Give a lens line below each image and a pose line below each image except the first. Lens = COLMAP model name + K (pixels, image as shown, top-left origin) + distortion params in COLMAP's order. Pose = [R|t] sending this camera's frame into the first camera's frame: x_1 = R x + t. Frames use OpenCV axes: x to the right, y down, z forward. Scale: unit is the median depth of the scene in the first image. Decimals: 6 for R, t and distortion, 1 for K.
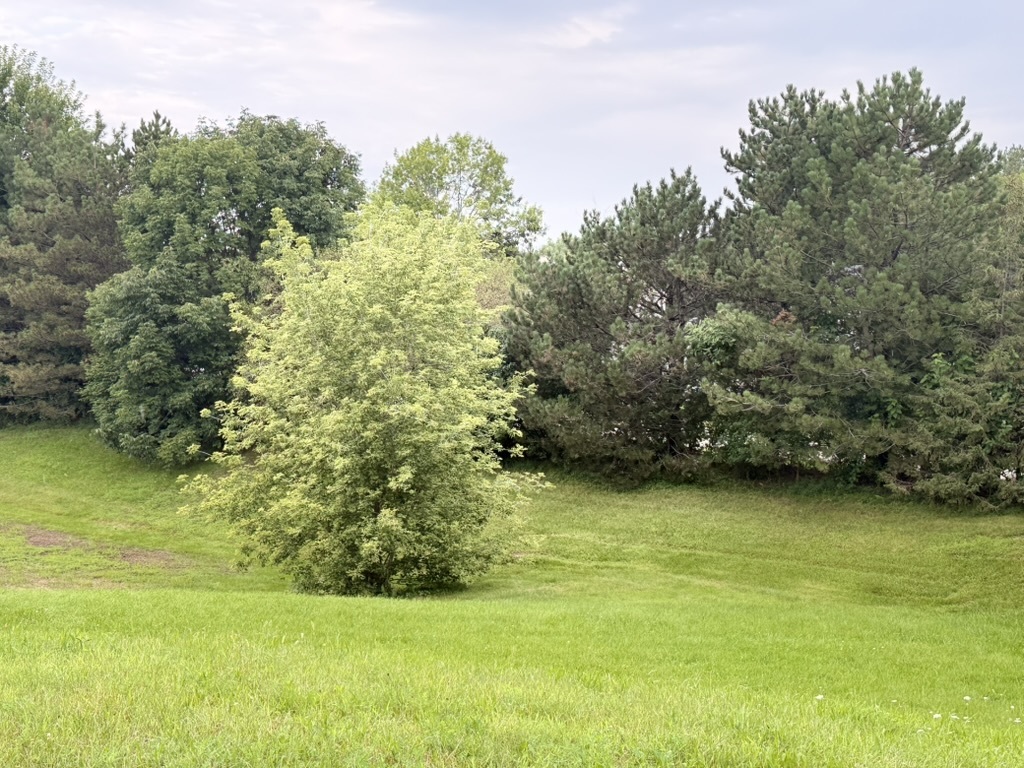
lens RADIAL K [[1354.7, 0, 509.8], [0, 1354.7, 388.1], [0, 0, 1]] dist [0.177142, -0.265493]
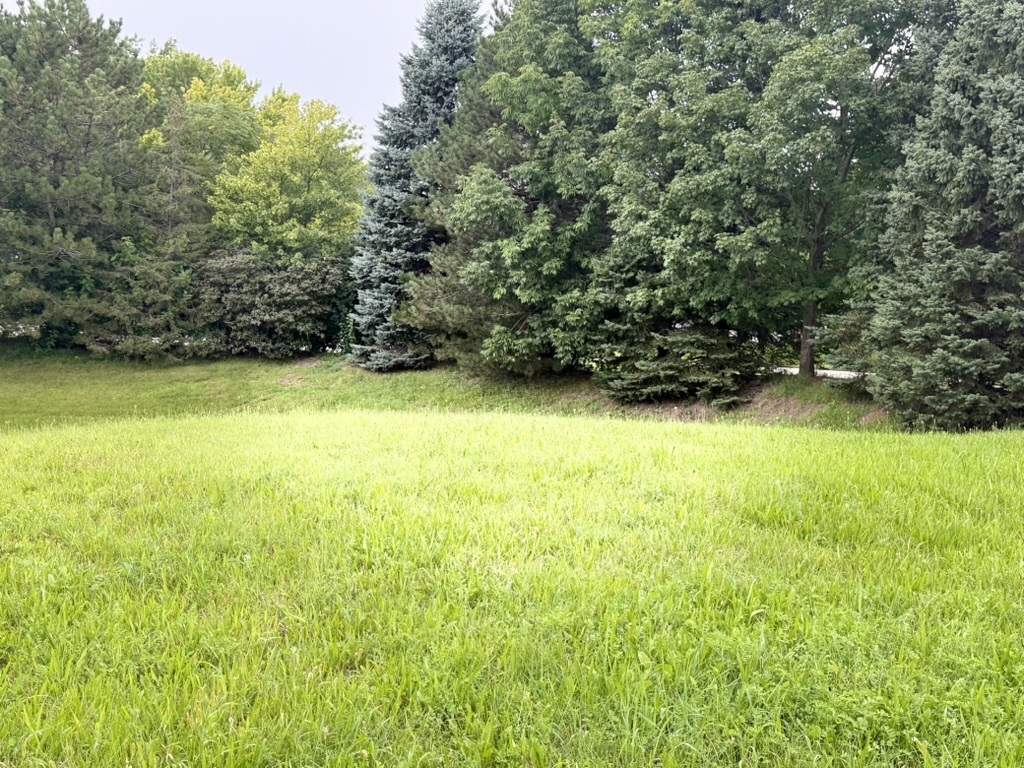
lens RADIAL K [[1354.8, 0, 511.8], [0, 1354.8, 395.3], [0, 0, 1]] dist [0.188929, -0.379986]
pose [[0.733616, -0.064513, 0.676495, -0.258446], [-0.001614, 0.995315, 0.096667, -0.003557], [-0.679562, -0.072008, 0.730075, -0.122609]]
